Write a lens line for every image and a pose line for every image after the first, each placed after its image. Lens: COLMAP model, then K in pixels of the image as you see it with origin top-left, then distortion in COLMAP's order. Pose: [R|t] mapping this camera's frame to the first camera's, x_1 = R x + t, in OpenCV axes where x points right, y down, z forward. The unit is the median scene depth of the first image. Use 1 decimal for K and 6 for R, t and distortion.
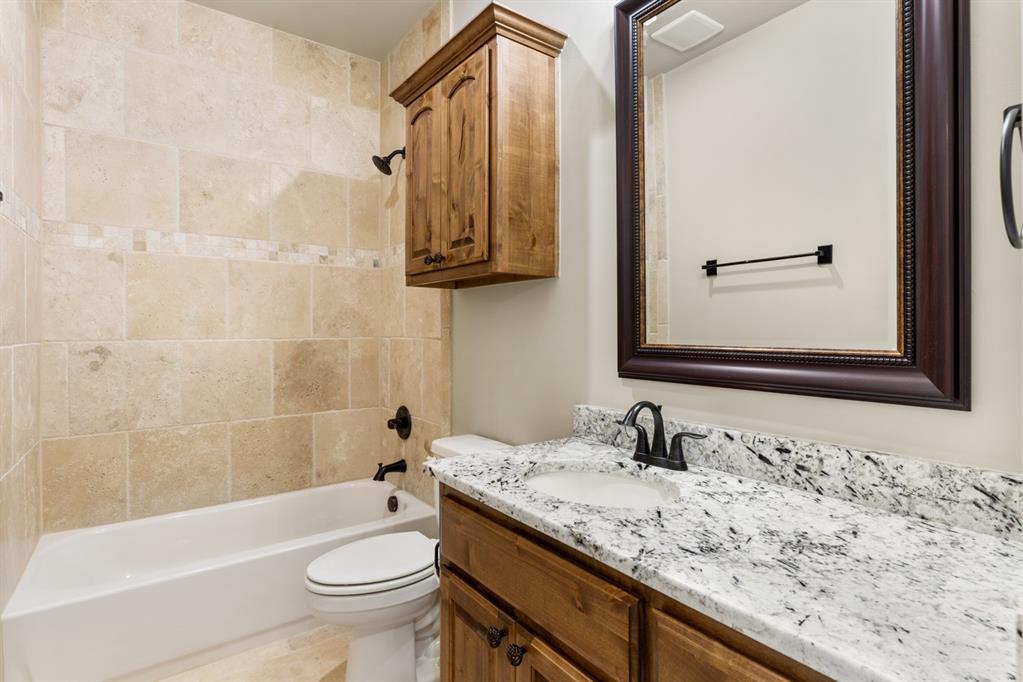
lens RADIAL K [[503.4, 0, 510.4], [0, 503.4, 332.8], [0, 0, 1]] dist [-0.004812, 0.001197]
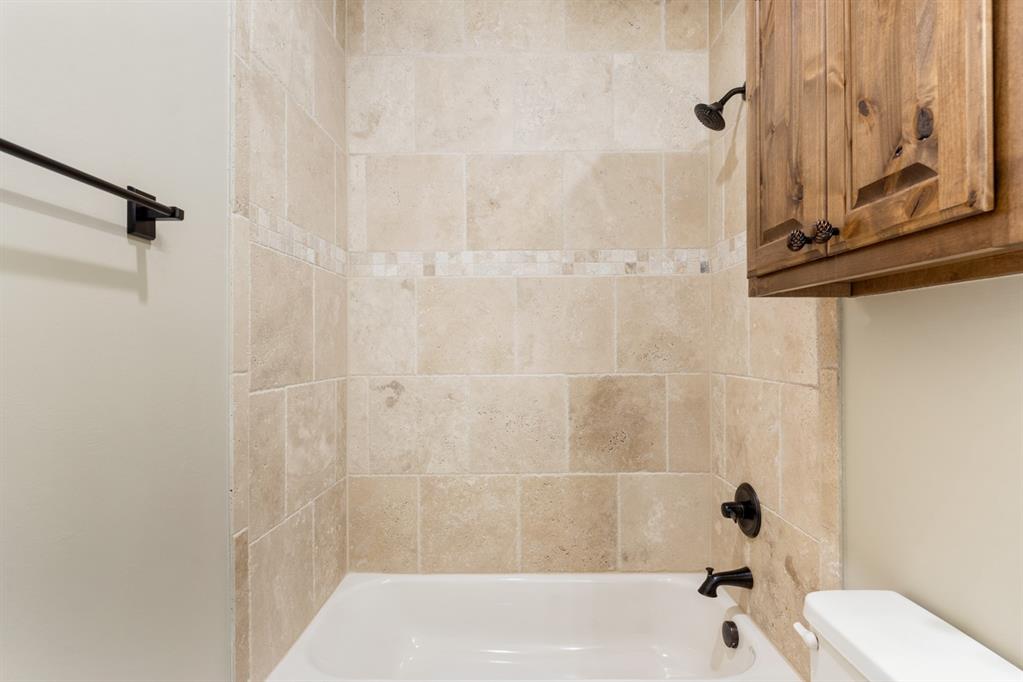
lens RADIAL K [[503.4, 0, 510.1], [0, 503.4, 339.0], [0, 0, 1]] dist [-0.004812, 0.001197]
pose [[0.791338, -0.009177, -0.611310, -0.068967], [-0.000696, 0.999873, -0.015911, -0.033733], [0.611379, 0.013017, 0.791231, 0.358738]]
